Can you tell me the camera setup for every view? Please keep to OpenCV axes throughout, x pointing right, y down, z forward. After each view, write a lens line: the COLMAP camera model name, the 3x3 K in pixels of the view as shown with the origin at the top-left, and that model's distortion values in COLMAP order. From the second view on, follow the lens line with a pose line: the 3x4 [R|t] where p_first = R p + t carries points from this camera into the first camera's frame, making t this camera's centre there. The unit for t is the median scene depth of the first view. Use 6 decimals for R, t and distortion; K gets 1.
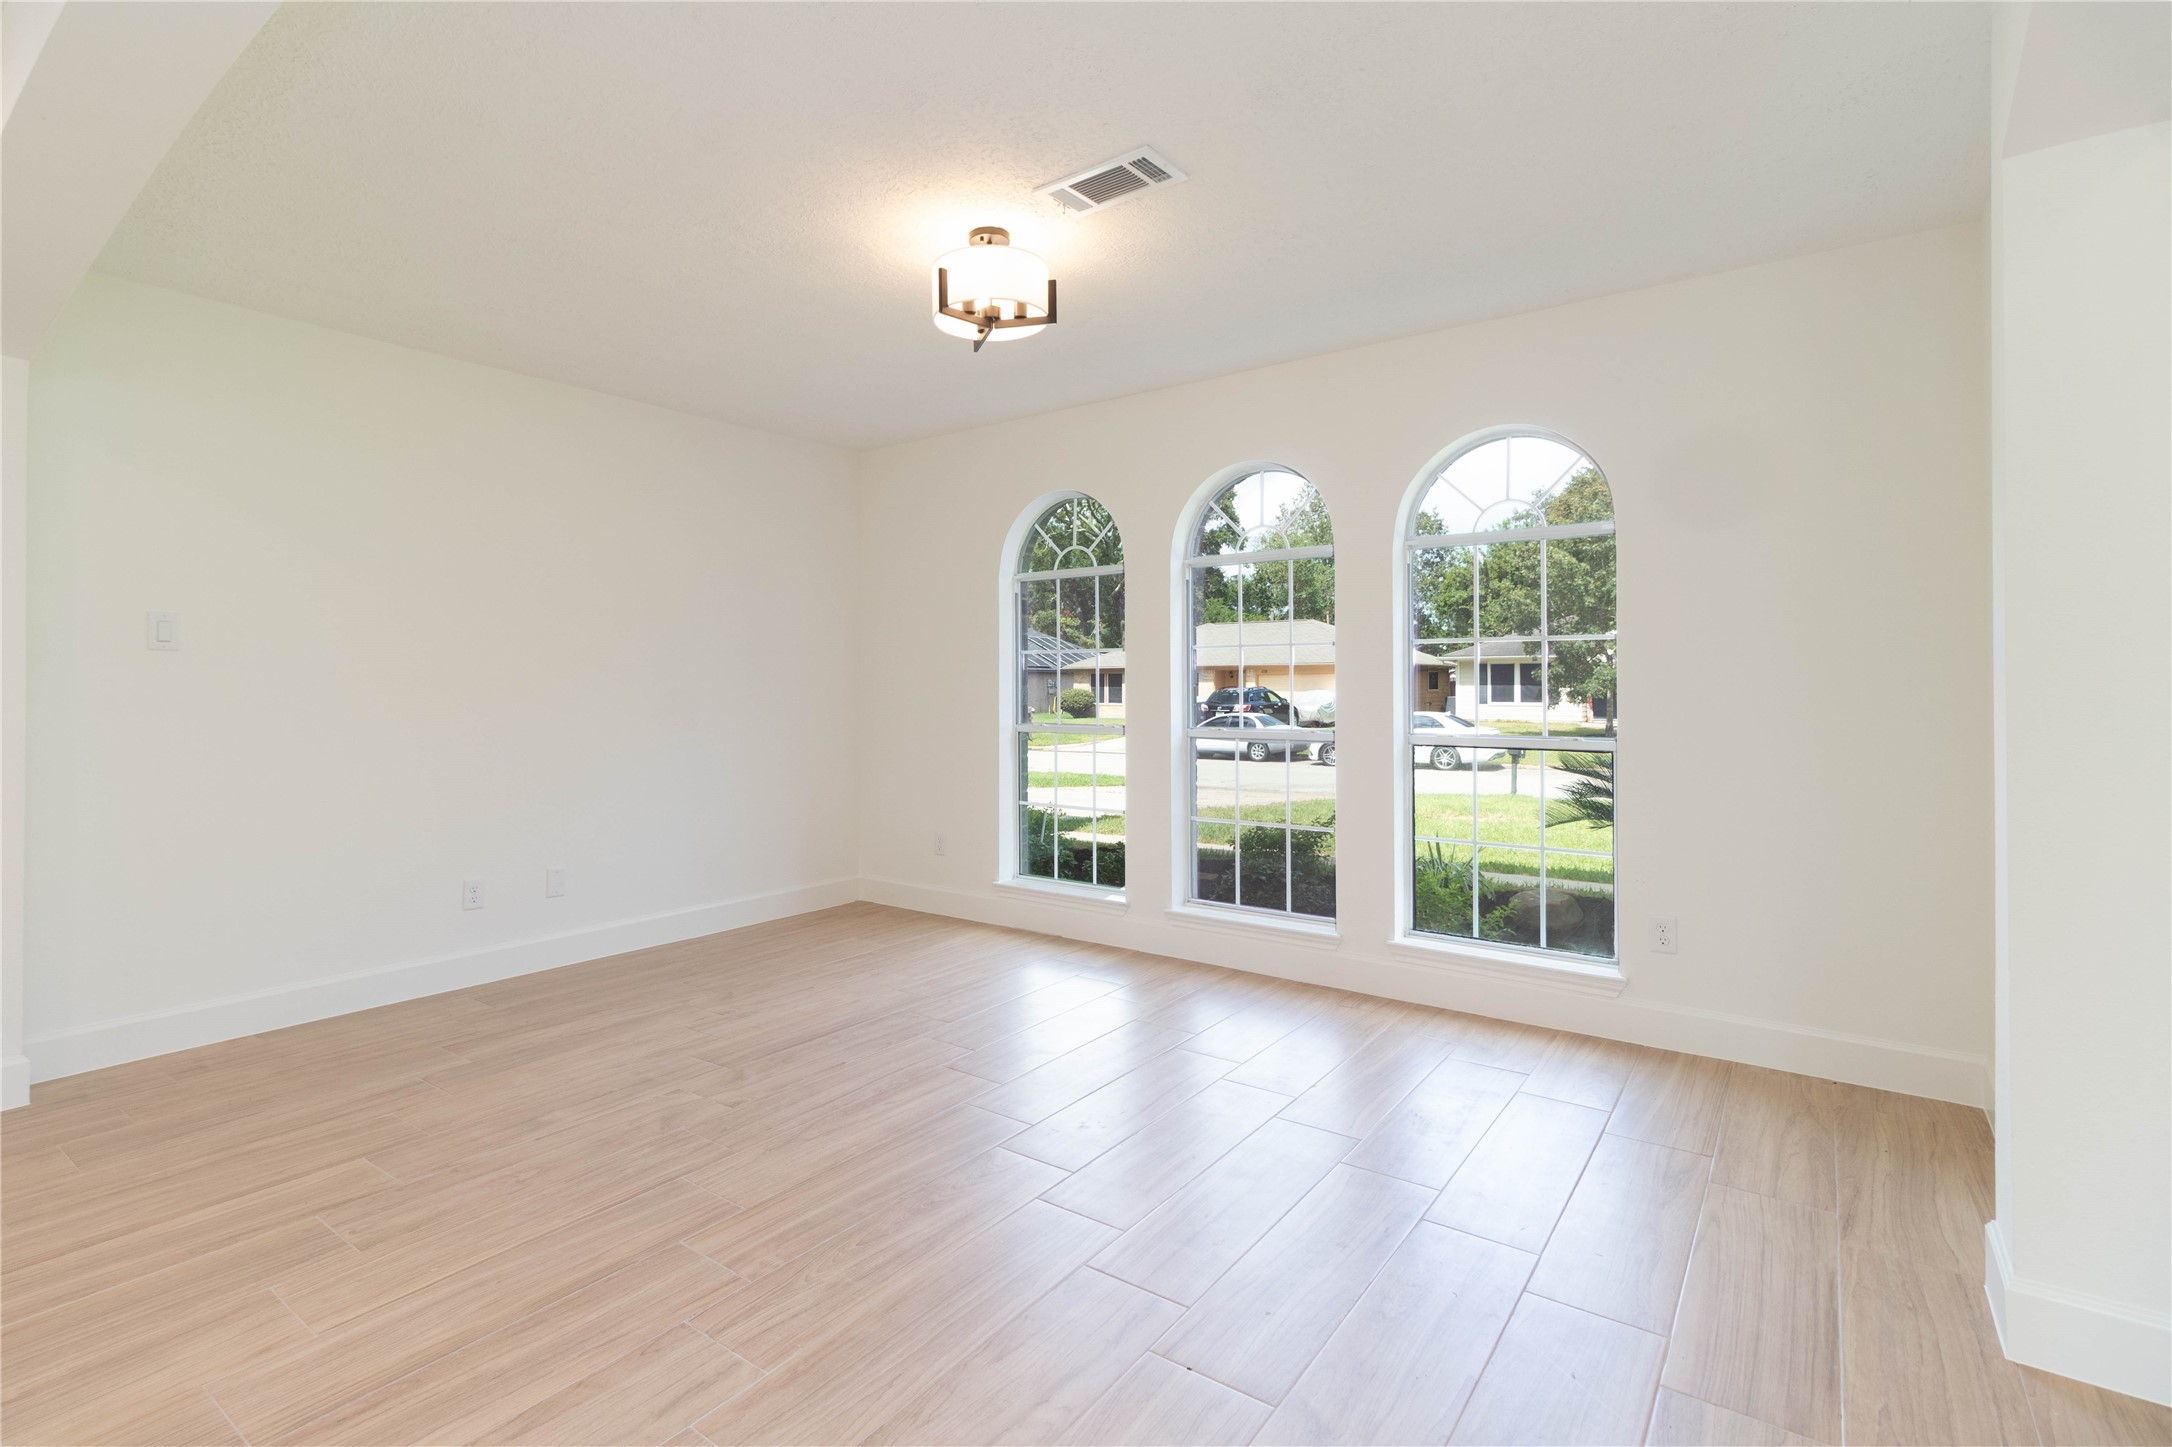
lens RADIAL K [[1013.0, 0, 1082.0], [0, 1013.0, 709.0], [0, 0, 1]] dist [0.004733, 0.000417]
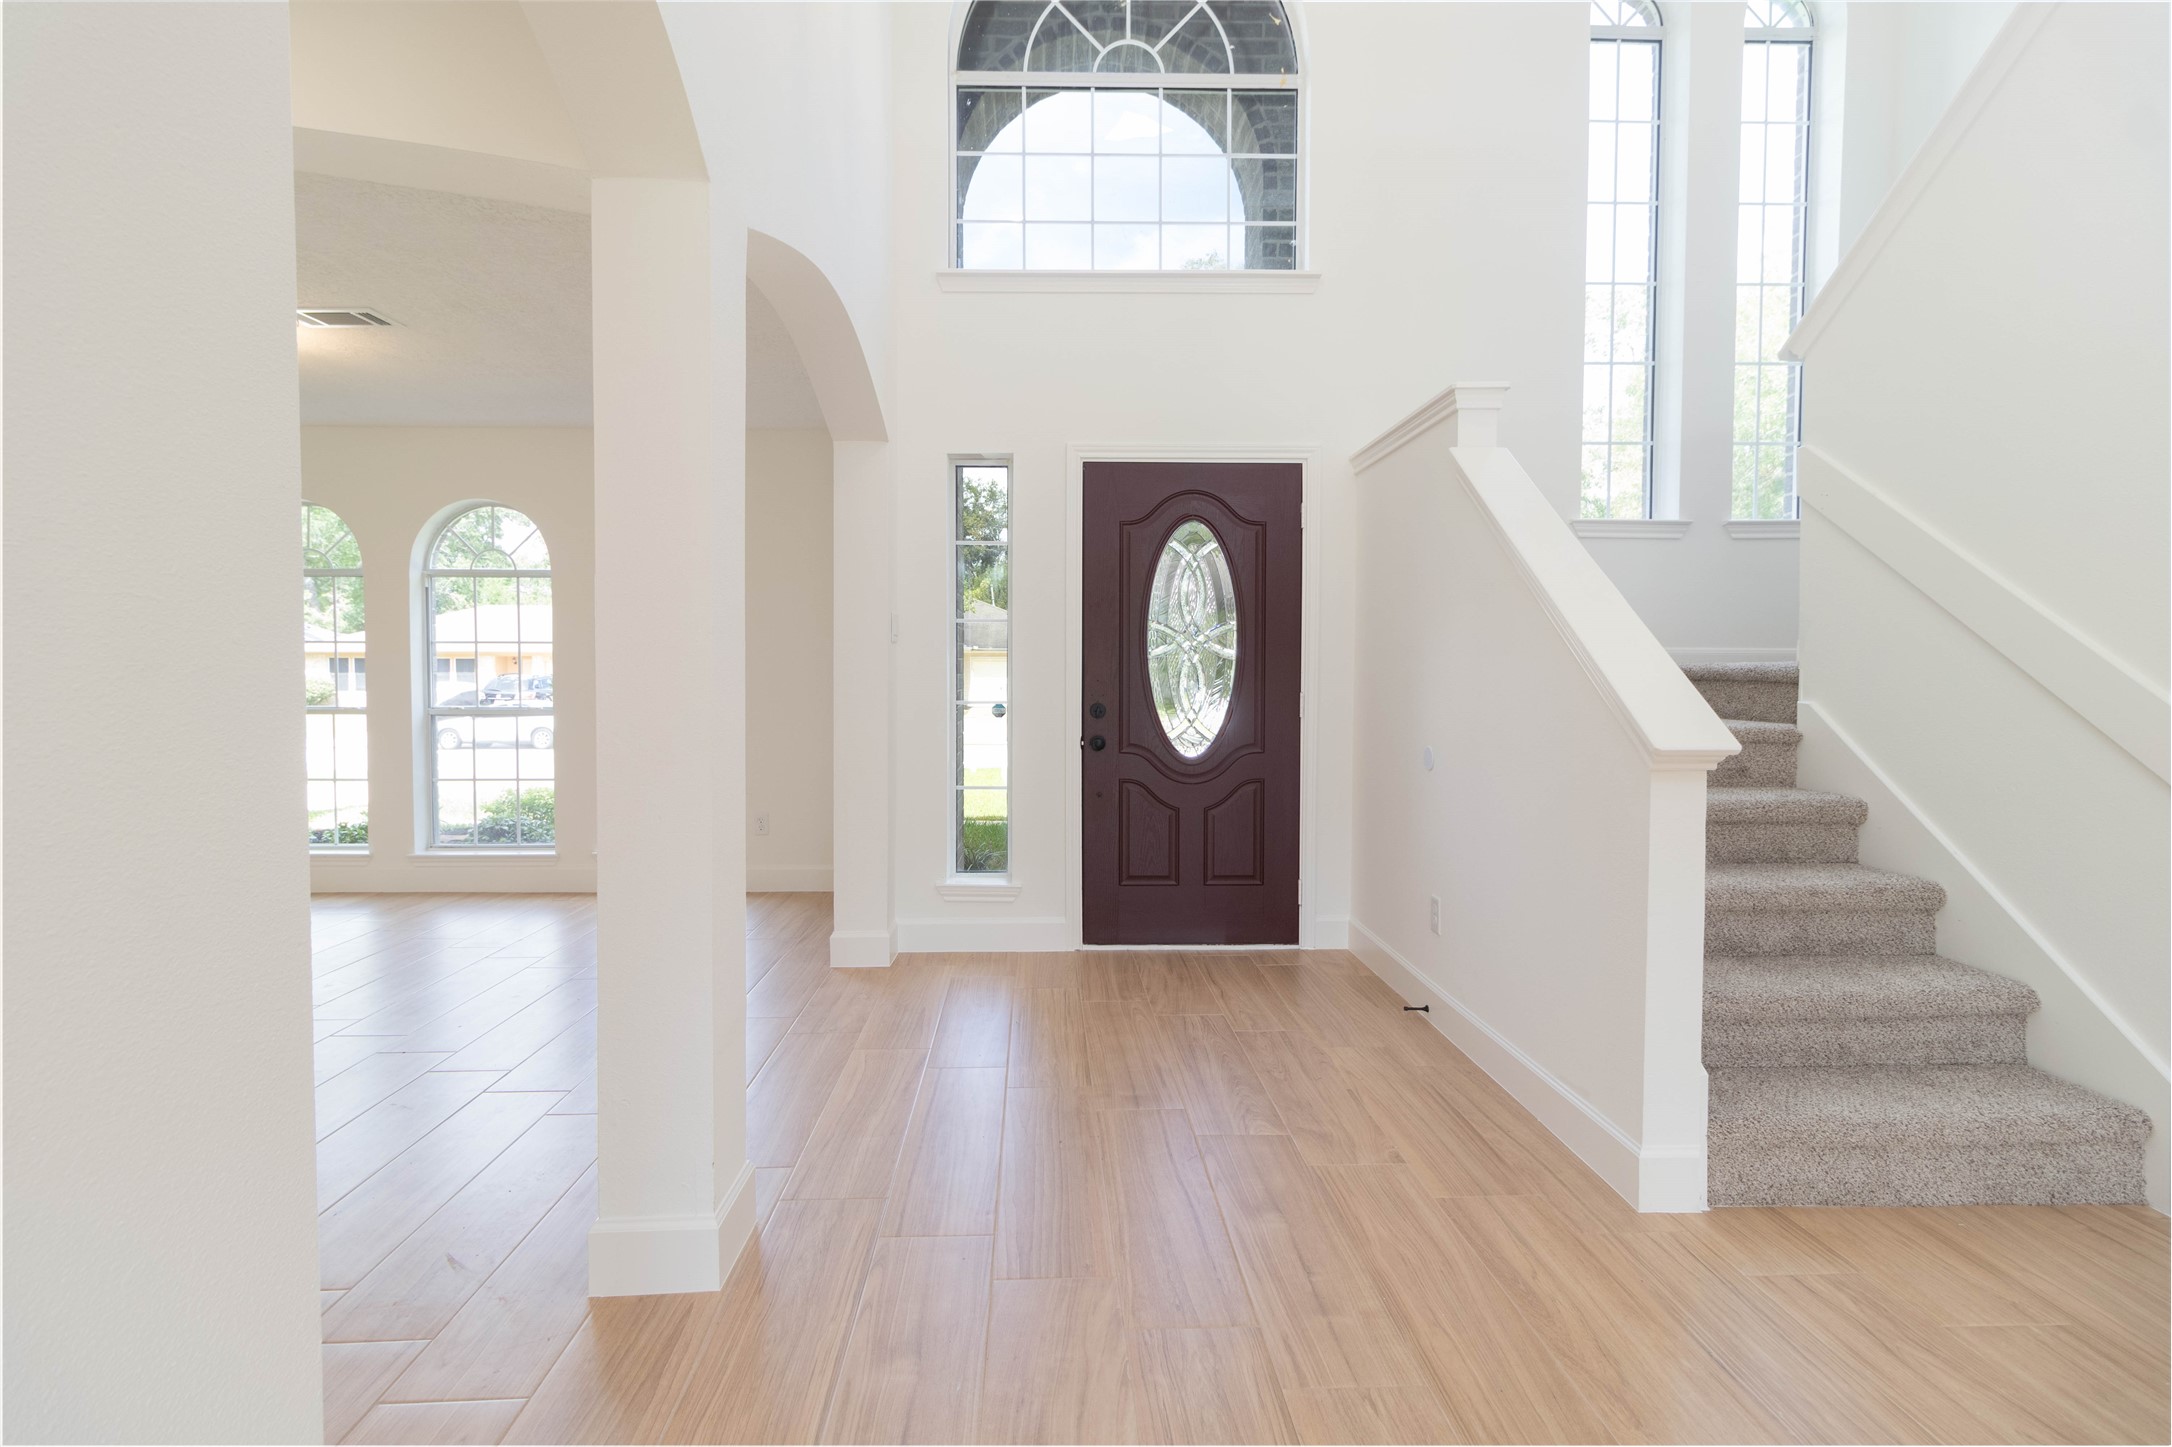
lens RADIAL K [[1013.0, 0, 1082.0], [0, 1013.0, 709.0], [0, 0, 1]] dist [0.004733, 0.000417]
pose [[0.798300, -0.014593, 0.602083, -0.004689], [0.007546, 0.999870, 0.014228, 0.009995], [-0.602213, -0.006815, 0.798307, -0.495101]]
